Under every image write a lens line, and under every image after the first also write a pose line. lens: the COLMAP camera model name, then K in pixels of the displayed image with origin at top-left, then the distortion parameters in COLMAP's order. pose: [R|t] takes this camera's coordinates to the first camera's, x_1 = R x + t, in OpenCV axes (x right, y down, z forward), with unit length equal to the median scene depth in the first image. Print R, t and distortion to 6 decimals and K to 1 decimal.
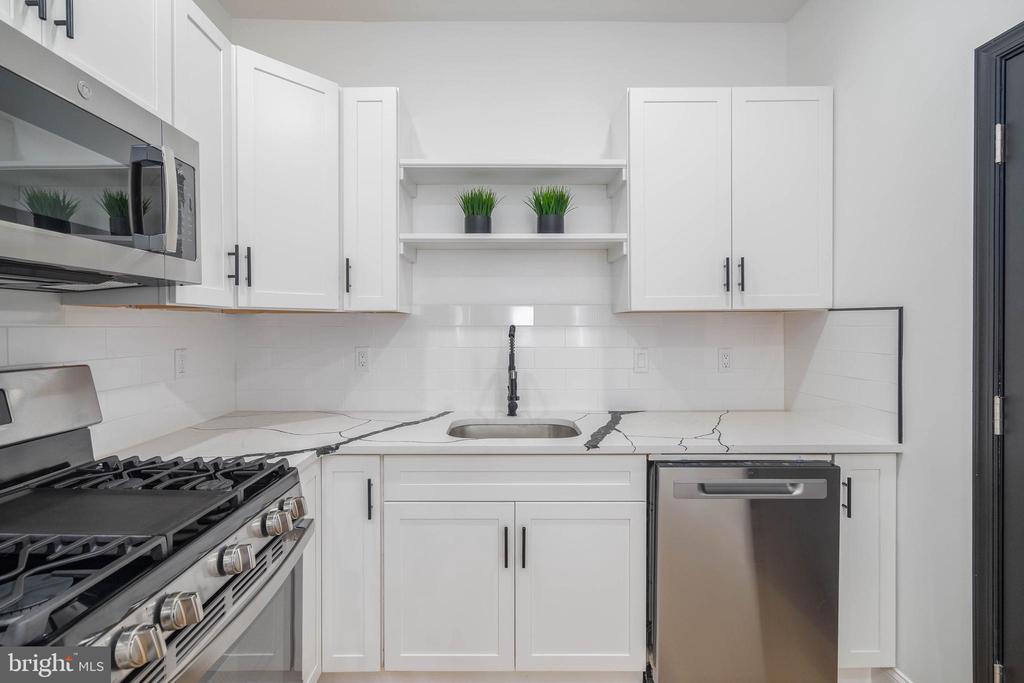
lens RADIAL K [[480.4, 0, 494.0], [0, 480.4, 323.7], [0, 0, 1]] dist [-0.002442, -0.000098]
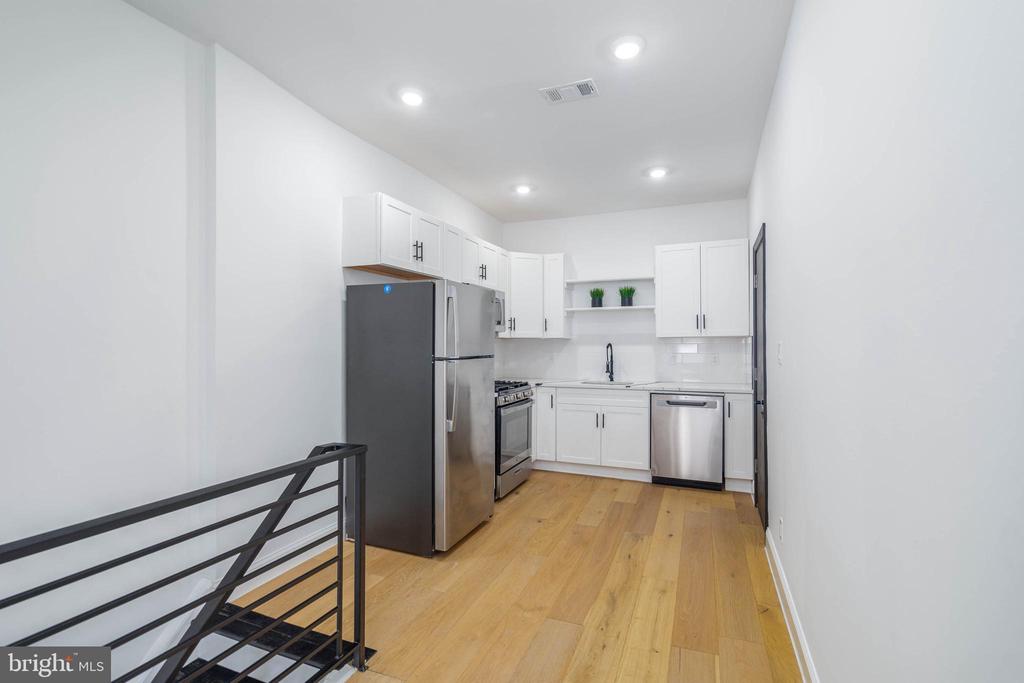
lens RADIAL K [[468.1, 0, 512.0], [0, 468.1, 341.5], [0, 0, 1]] dist [-0.004109, -0.000135]
pose [[0.922544, -0.003639, -0.385874, 0.526756], [0.001132, 0.999977, -0.006724, 0.009704], [0.385890, 0.005767, 0.922527, -1.475239]]
